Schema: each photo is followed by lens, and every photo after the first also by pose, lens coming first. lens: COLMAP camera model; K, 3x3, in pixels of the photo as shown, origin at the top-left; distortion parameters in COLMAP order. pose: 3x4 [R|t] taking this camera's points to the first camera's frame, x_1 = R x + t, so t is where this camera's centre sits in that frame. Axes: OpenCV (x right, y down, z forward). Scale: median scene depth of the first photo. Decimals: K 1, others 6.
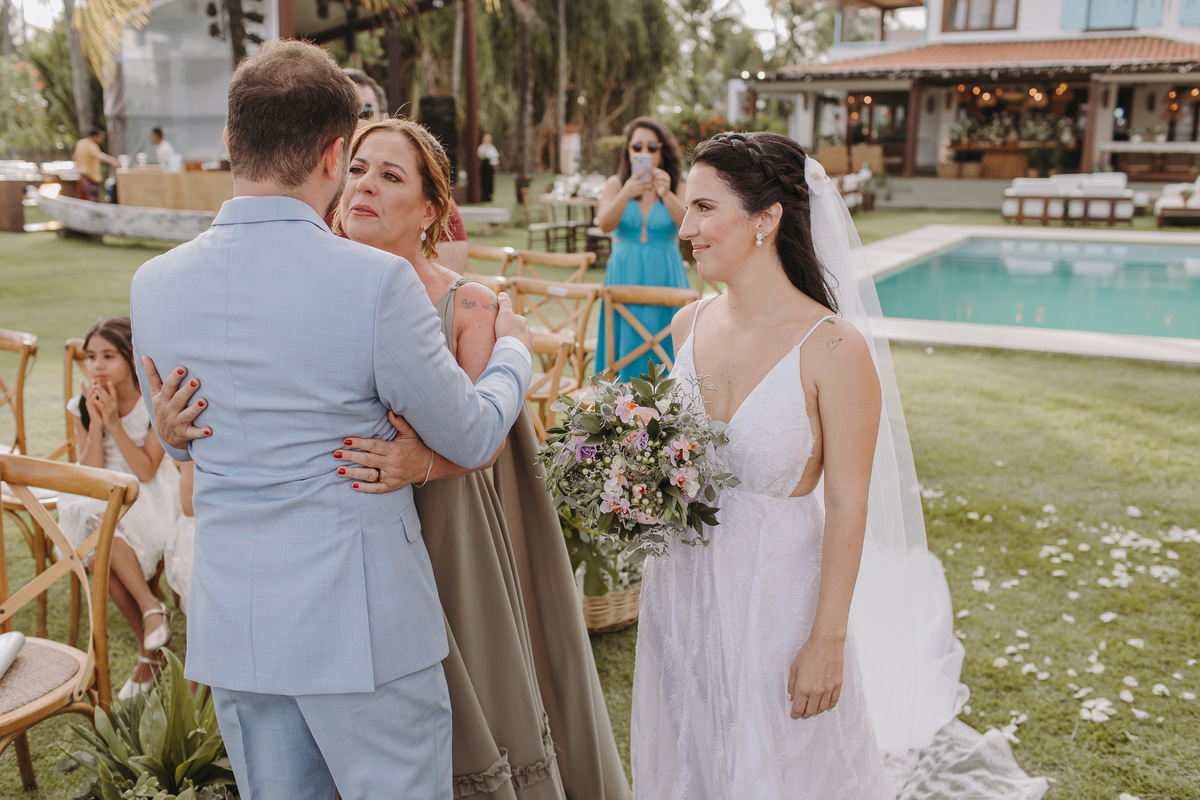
lens RADIAL K [[1200.4, 0, 600.0], [0, 1200.4, 400.0], [0, 0, 1]] dist [0.018389, 0.024002]
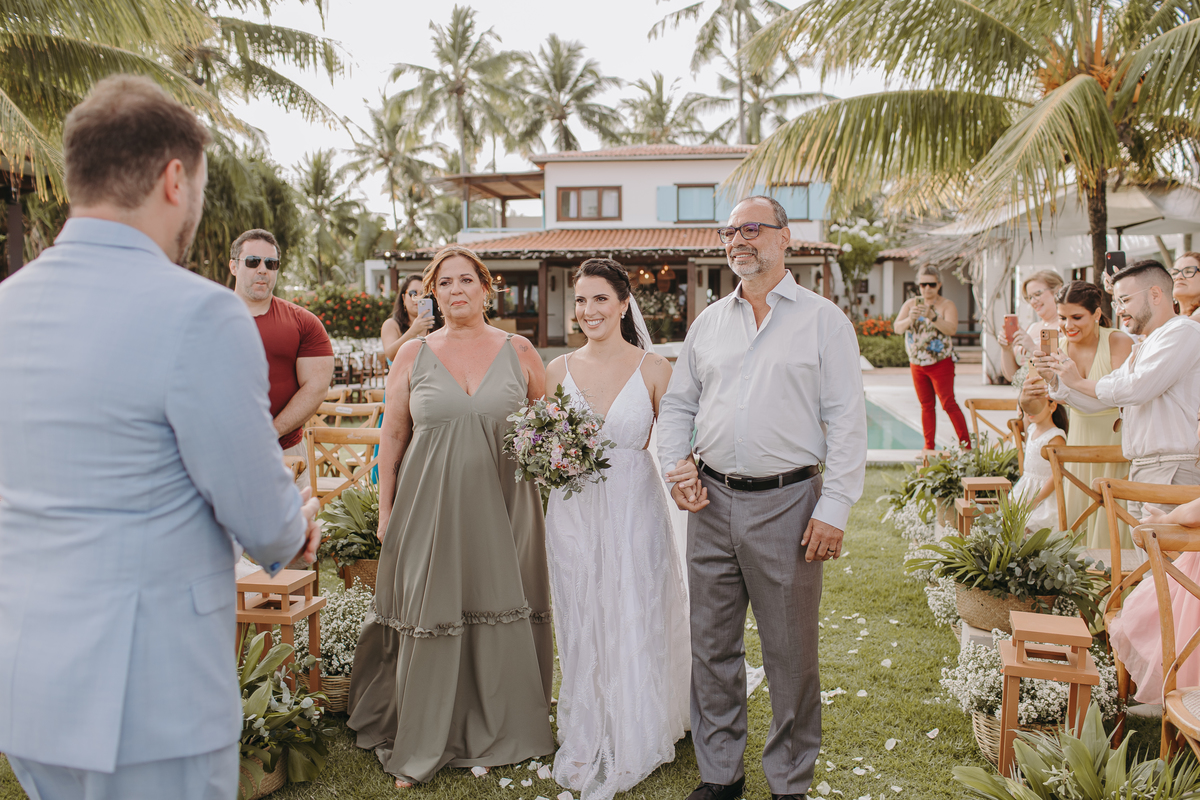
lens RADIAL K [[1201.4, 0, 646.6], [0, 1201.4, 405.5], [0, 0, 1]] dist [0.017141, 0.010360]
pose [[0.939485, -0.033972, 0.340902, -0.026390], [0.082061, 0.988418, -0.127652, 0.013981], [-0.332617, 0.147902, 0.931392, -0.038959]]
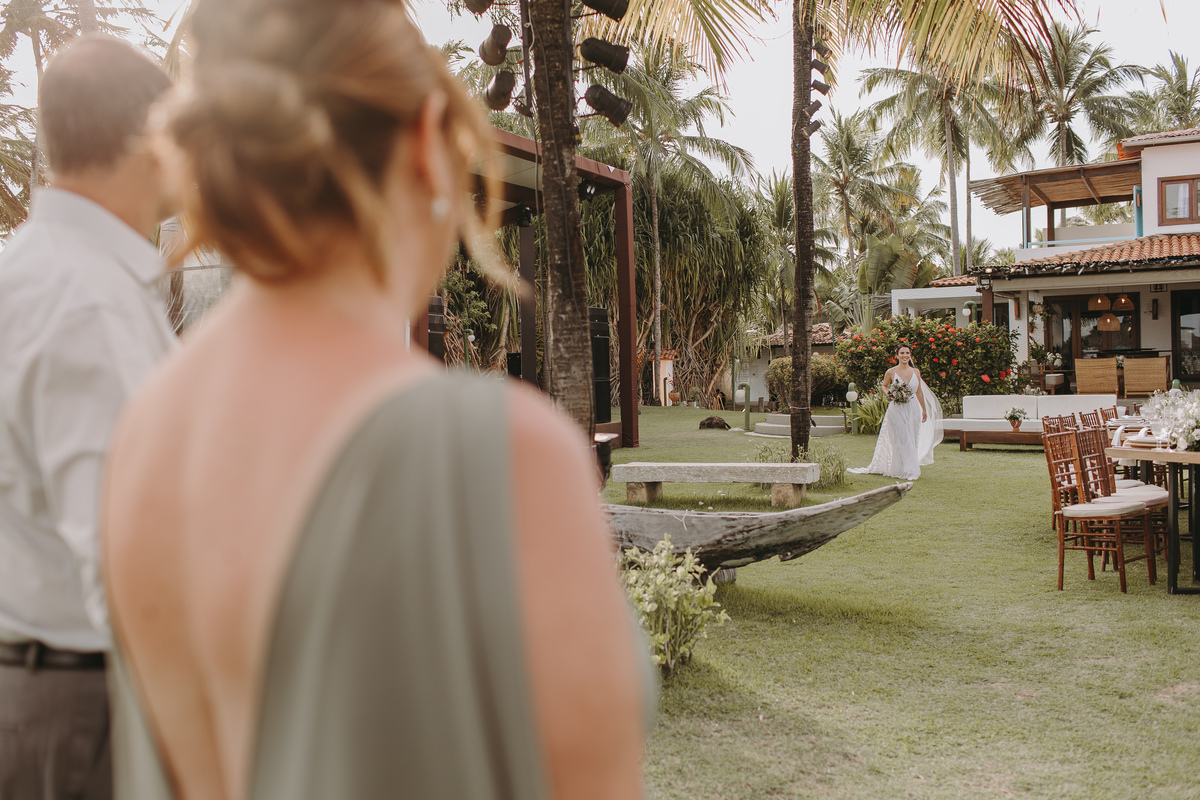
lens RADIAL K [[1200.4, 0, 600.0], [0, 1200.4, 400.0], [0, 0, 1]] dist [0.018389, 0.024002]
pose [[0.999533, -0.028492, -0.011075, -0.102354], [0.025913, 0.981936, -0.187432, -0.046084], [0.016215, 0.187057, 0.982215, 0.227481]]
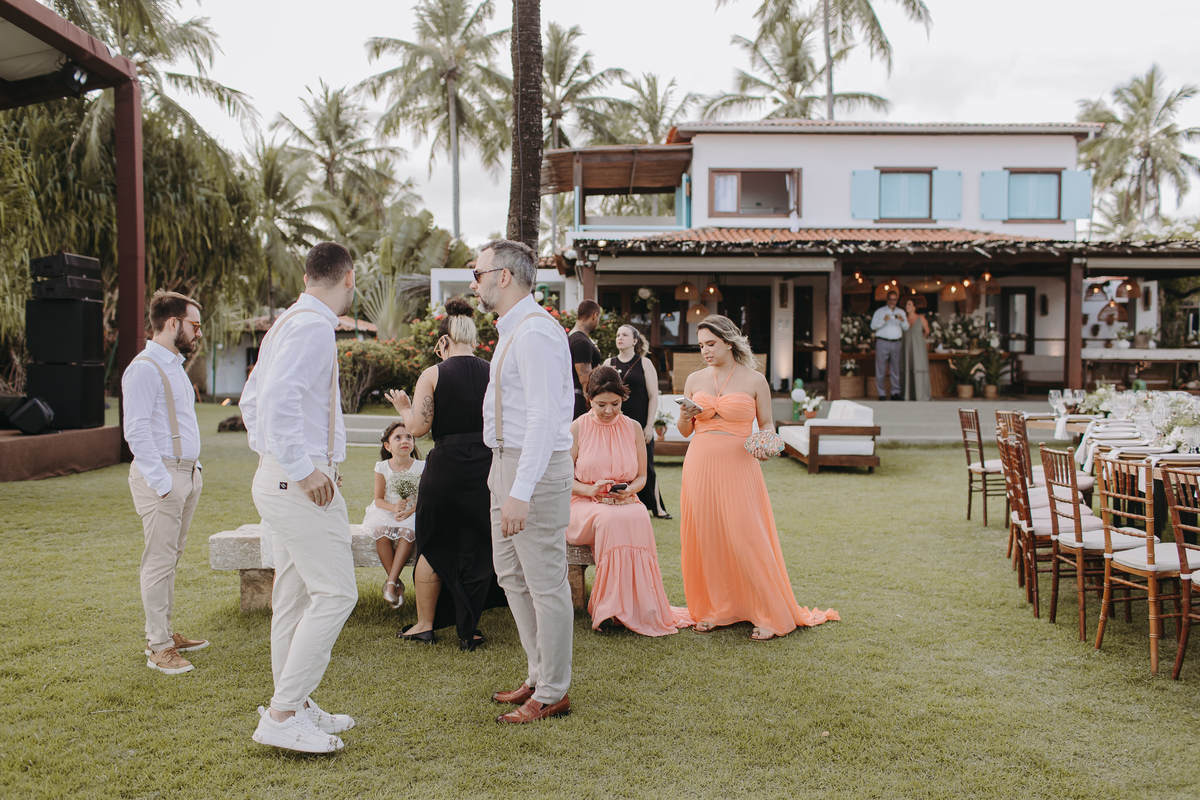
lens RADIAL K [[1173.8, 0, 600.0], [0, 1173.8, 400.0], [0, 0, 1]] dist [0.010810, 0.010356]
pose [[0.902417, -0.017424, 0.430511, -0.125951], [0.091619, 0.984091, -0.152218, -0.082436], [-0.421010, 0.176807, 0.889657, 0.402190]]
